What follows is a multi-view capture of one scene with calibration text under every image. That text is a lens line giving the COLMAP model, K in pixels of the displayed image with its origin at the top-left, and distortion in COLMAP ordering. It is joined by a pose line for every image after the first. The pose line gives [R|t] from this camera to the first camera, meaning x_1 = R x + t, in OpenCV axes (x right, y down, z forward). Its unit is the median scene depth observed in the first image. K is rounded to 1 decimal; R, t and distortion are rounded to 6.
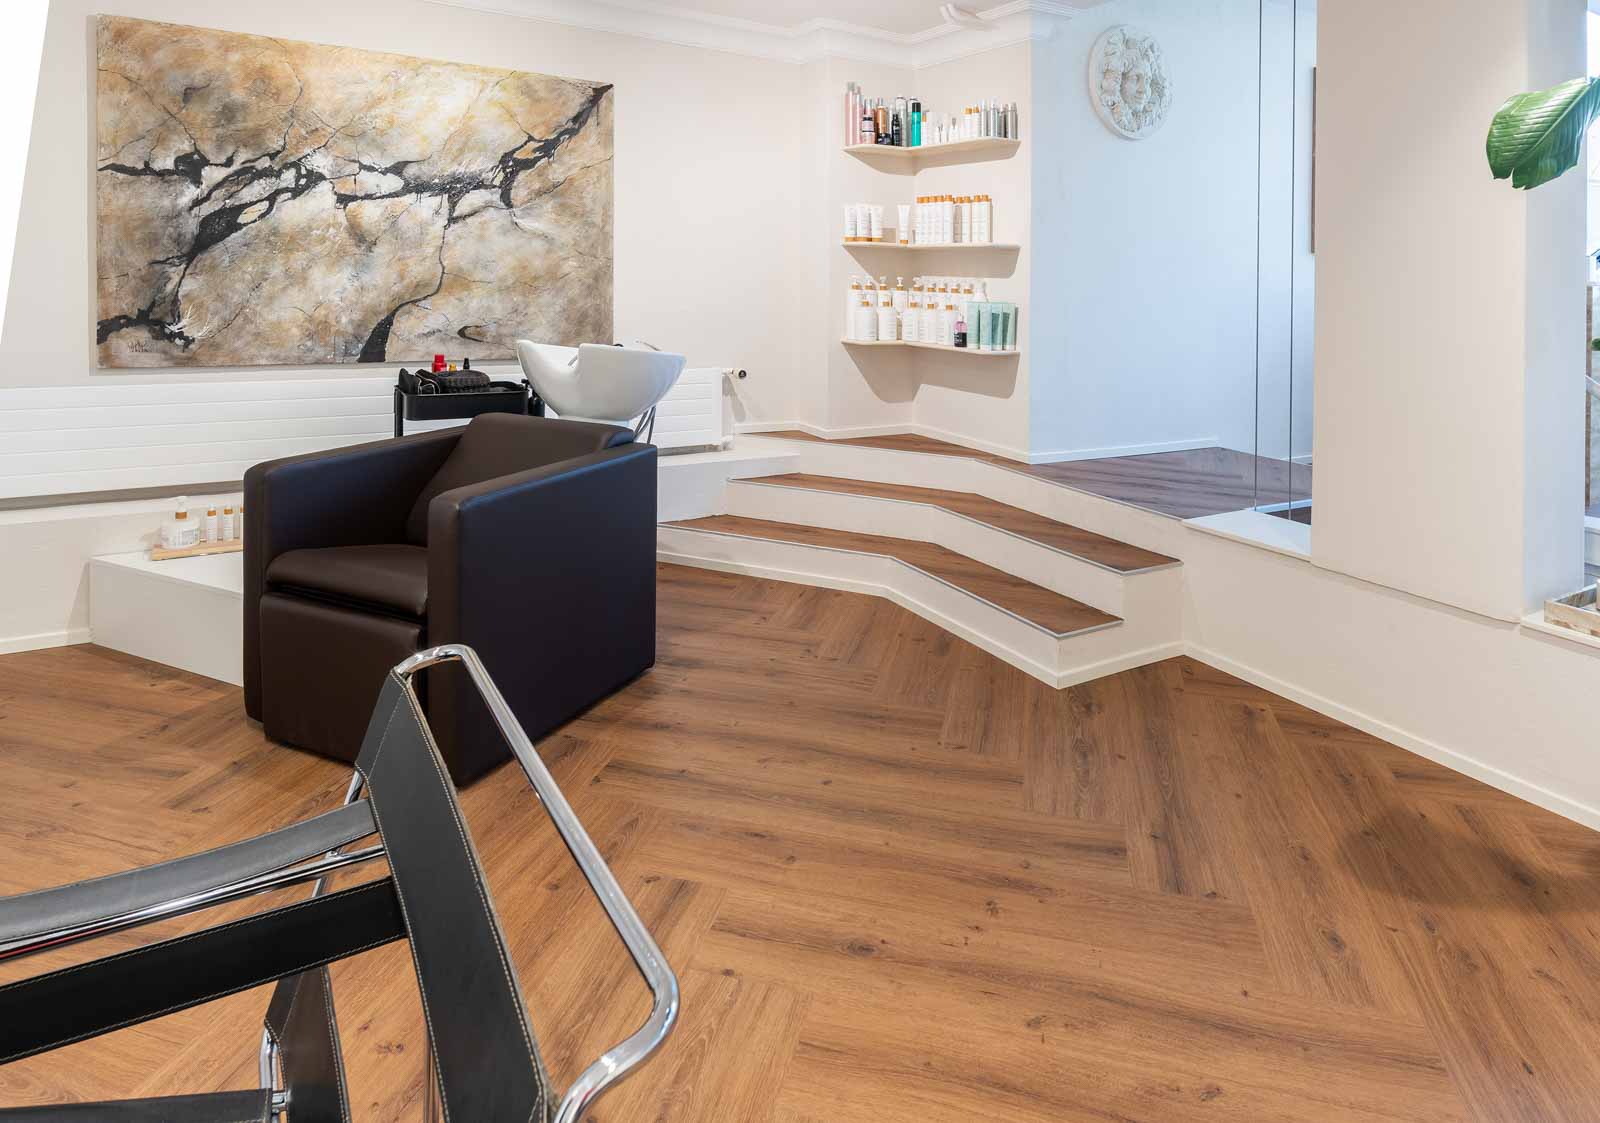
lens RADIAL K [[964.6, 0, 849.5], [0, 964.6, 441.7], [0, 0, 1]] dist [0.003680, -0.001360]
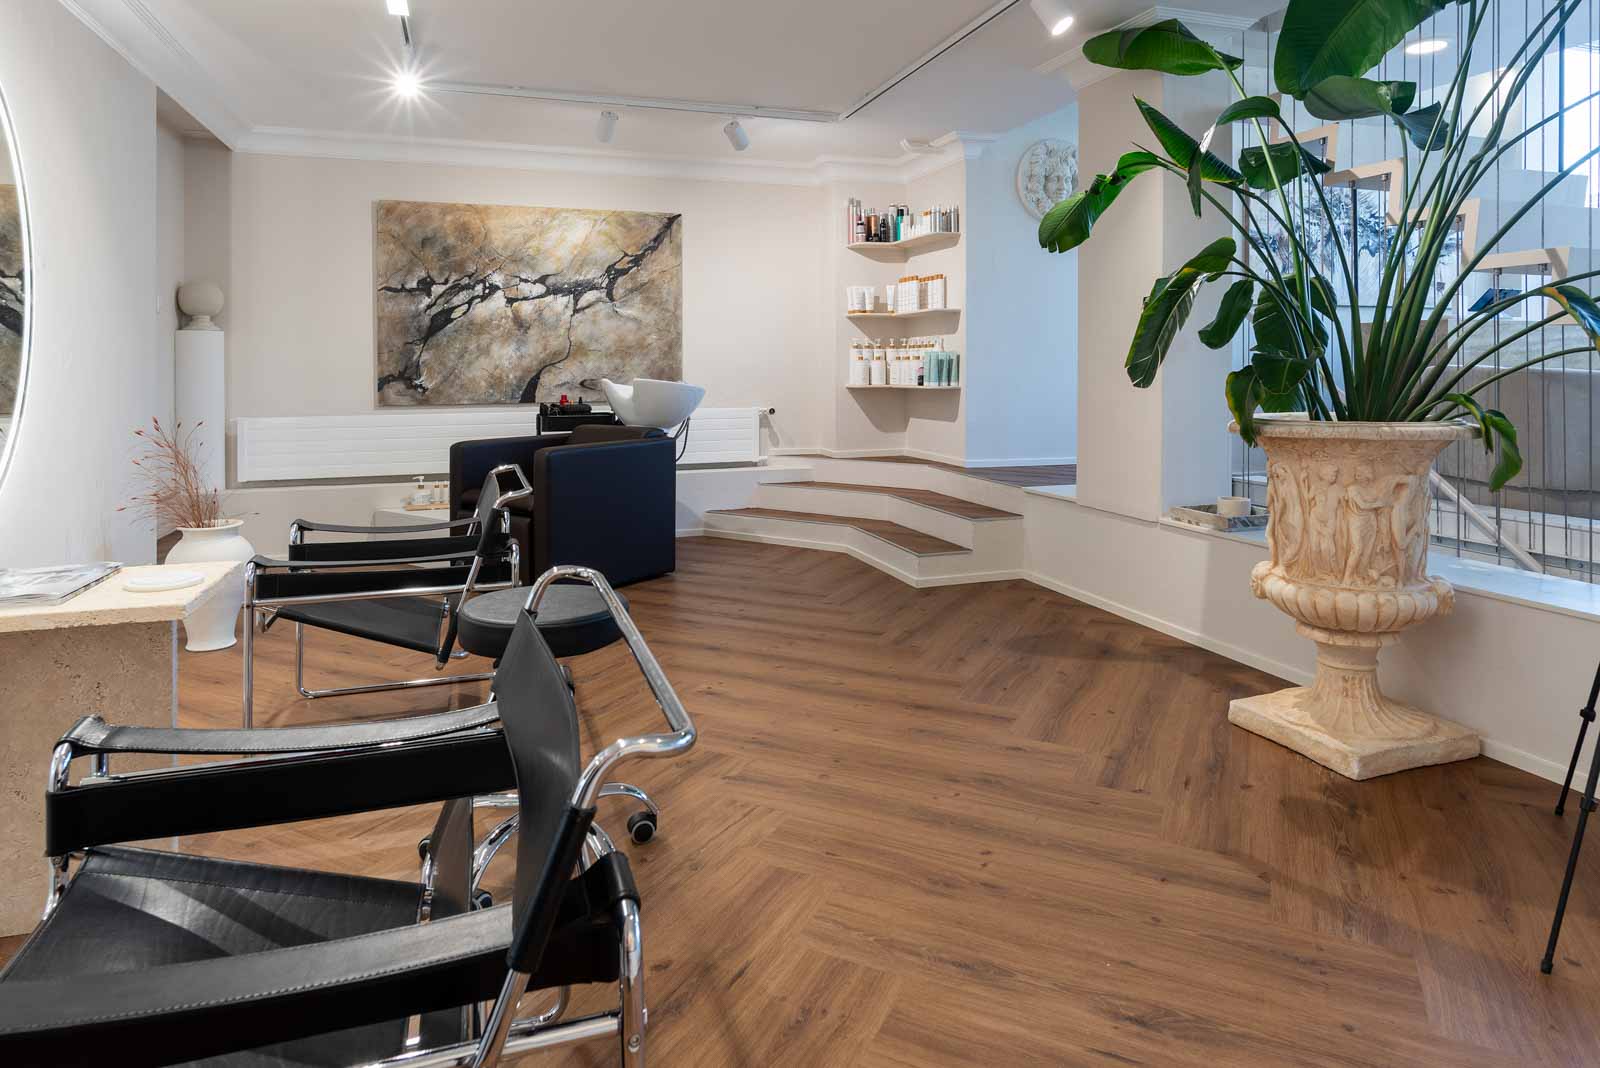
lens RADIAL K [[927.7, 0, 800.1], [0, 927.7, 533.1], [0, 0, 1]] dist [0.005370, 0.000937]
pose [[0.974986, 0.001810, -0.222258, 0.271435], [-0.000047, 0.999968, 0.007940, 0.115205], [0.222265, -0.007731, 0.974956, -0.376241]]
